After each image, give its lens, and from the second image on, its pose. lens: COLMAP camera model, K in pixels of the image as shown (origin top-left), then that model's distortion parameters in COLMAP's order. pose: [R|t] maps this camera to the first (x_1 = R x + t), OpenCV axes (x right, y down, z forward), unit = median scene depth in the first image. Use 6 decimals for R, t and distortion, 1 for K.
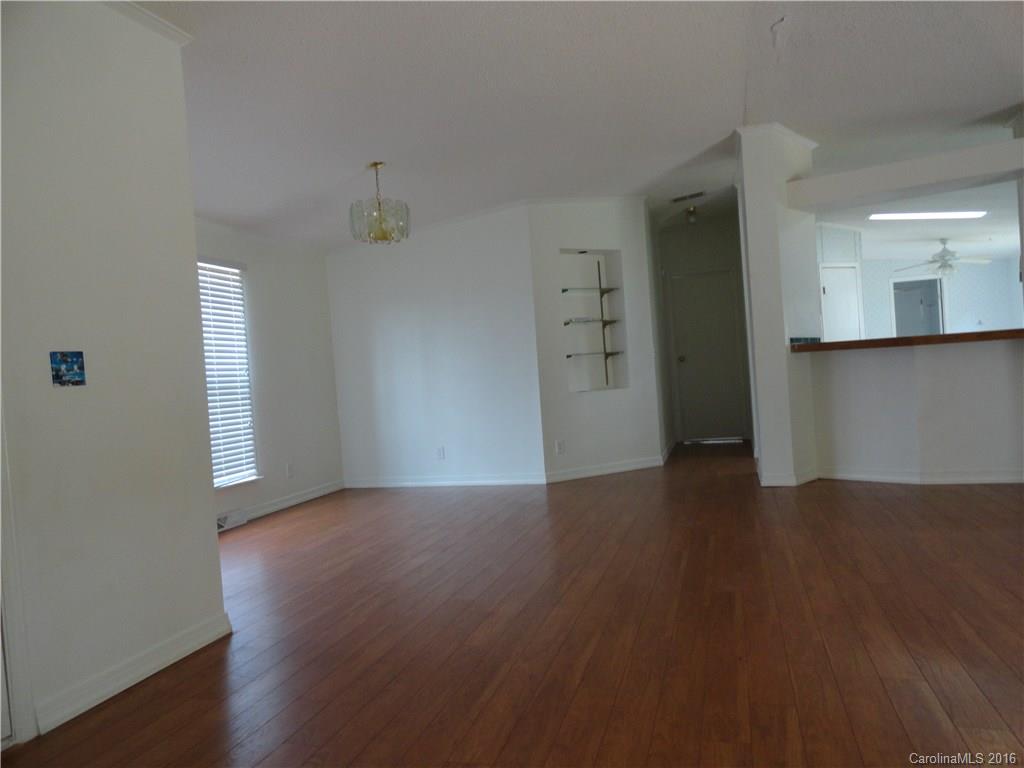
lens RADIAL K [[697.7, 0, 515.3], [0, 697.7, 385.2], [0, 0, 1]] dist [-0.004860, 0.001249]
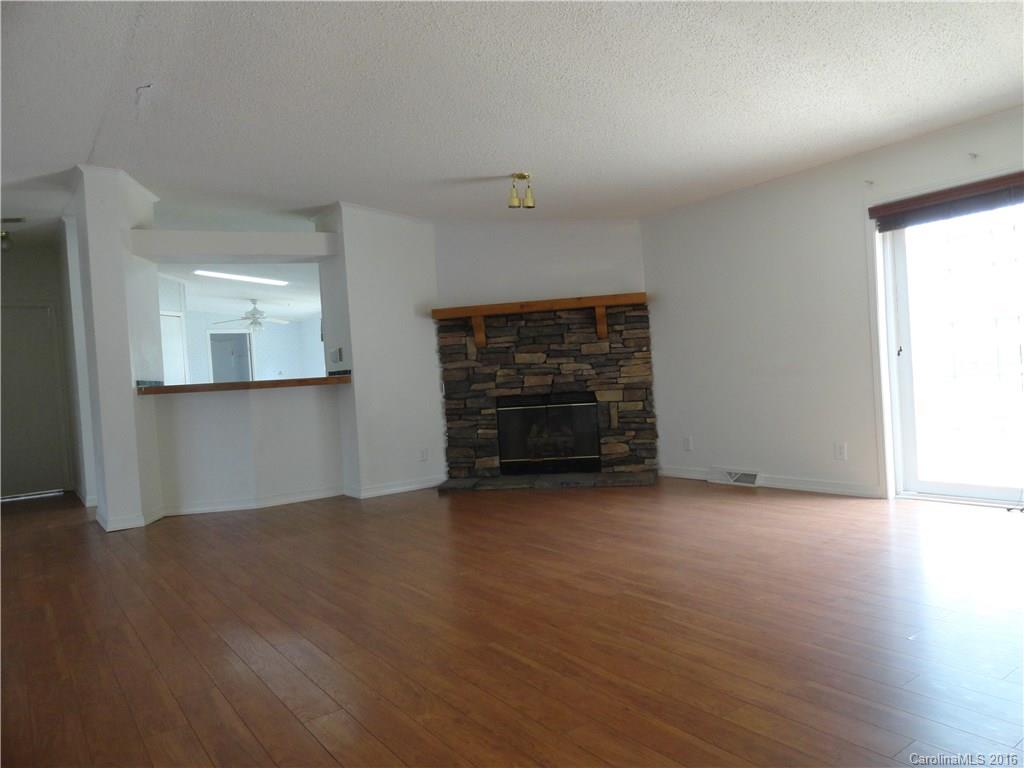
lens RADIAL K [[702.5, 0, 512.0], [0, 702.5, 384.0], [0, 0, 1]] dist [-0.000333, 0.001640]
pose [[0.602255, 0.020750, 0.798034, -0.069983], [0.035474, 0.997979, -0.052720, 0.008014], [-0.797515, 0.060060, 0.600302, -0.040477]]
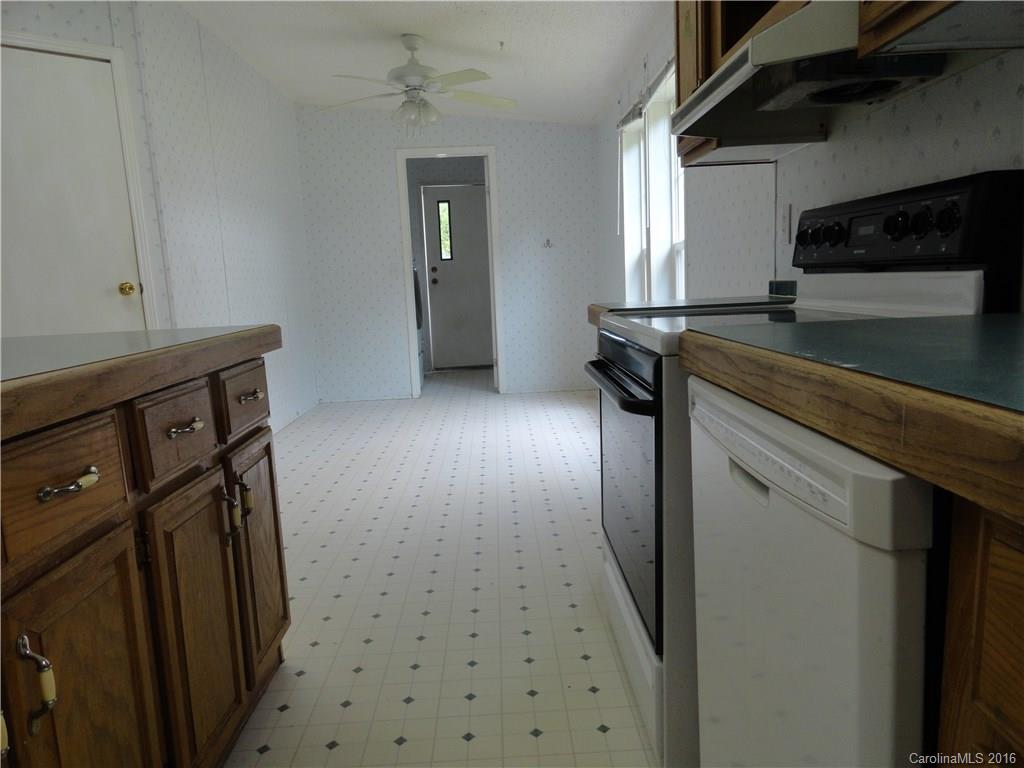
lens RADIAL K [[702.5, 0, 512.0], [0, 702.5, 384.0], [0, 0, 1]] dist [-0.000333, 0.001640]
pose [[0.948210, -0.019275, 0.317059, 0.706187], [-0.016353, 0.993872, 0.109325, -0.061378], [-0.317223, -0.108848, 0.942084, 0.729400]]
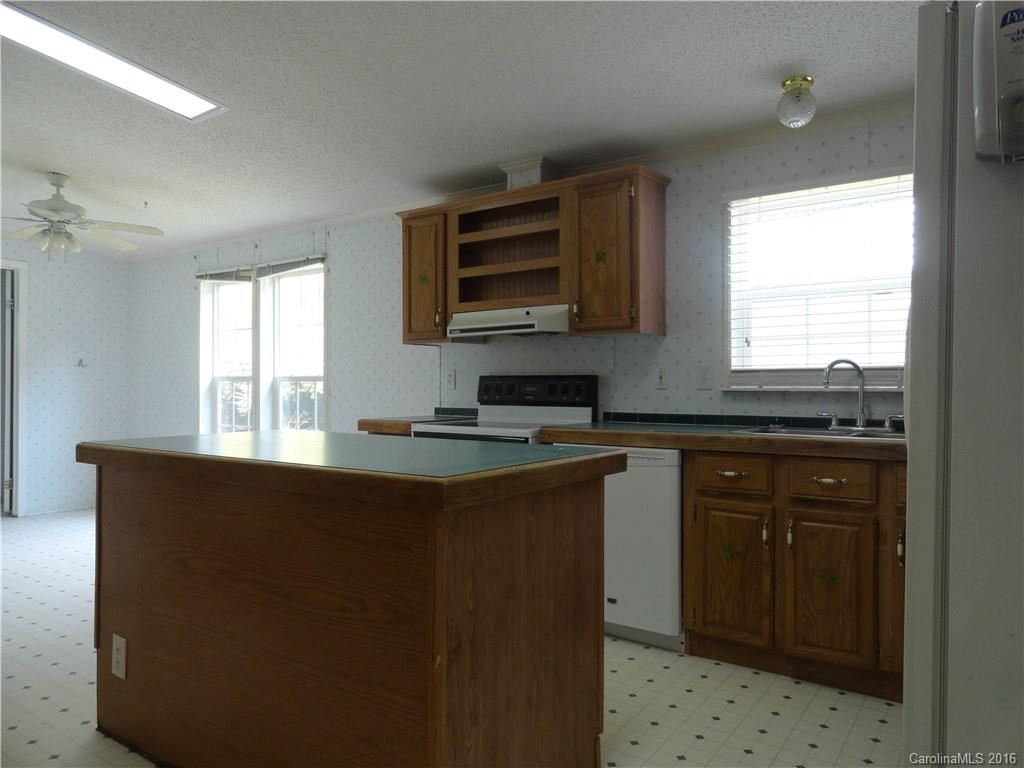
lens RADIAL K [[702.5, 0, 512.0], [0, 702.5, 384.0], [0, 0, 1]] dist [-0.000333, 0.001640]
pose [[0.313855, 0.072872, 0.946670, 0.367499], [-0.006284, 0.997188, -0.074677, -0.050564], [-0.949450, 0.017489, 0.313431, 0.752683]]
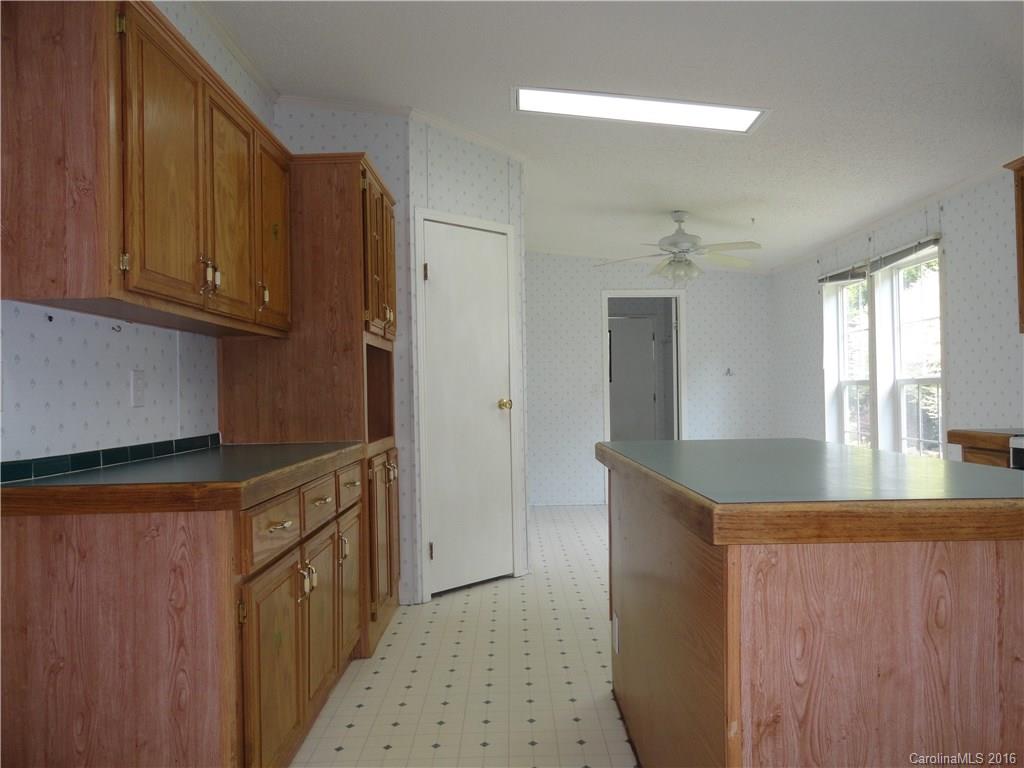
lens RADIAL K [[697.7, 0, 515.3], [0, 697.7, 385.2], [0, 0, 1]] dist [-0.004860, 0.001249]
pose [[0.953369, 0.059757, 0.295832, 0.452208], [-0.046396, 0.997570, -0.051985, -0.055443], [-0.298220, 0.035835, 0.953824, 0.695975]]
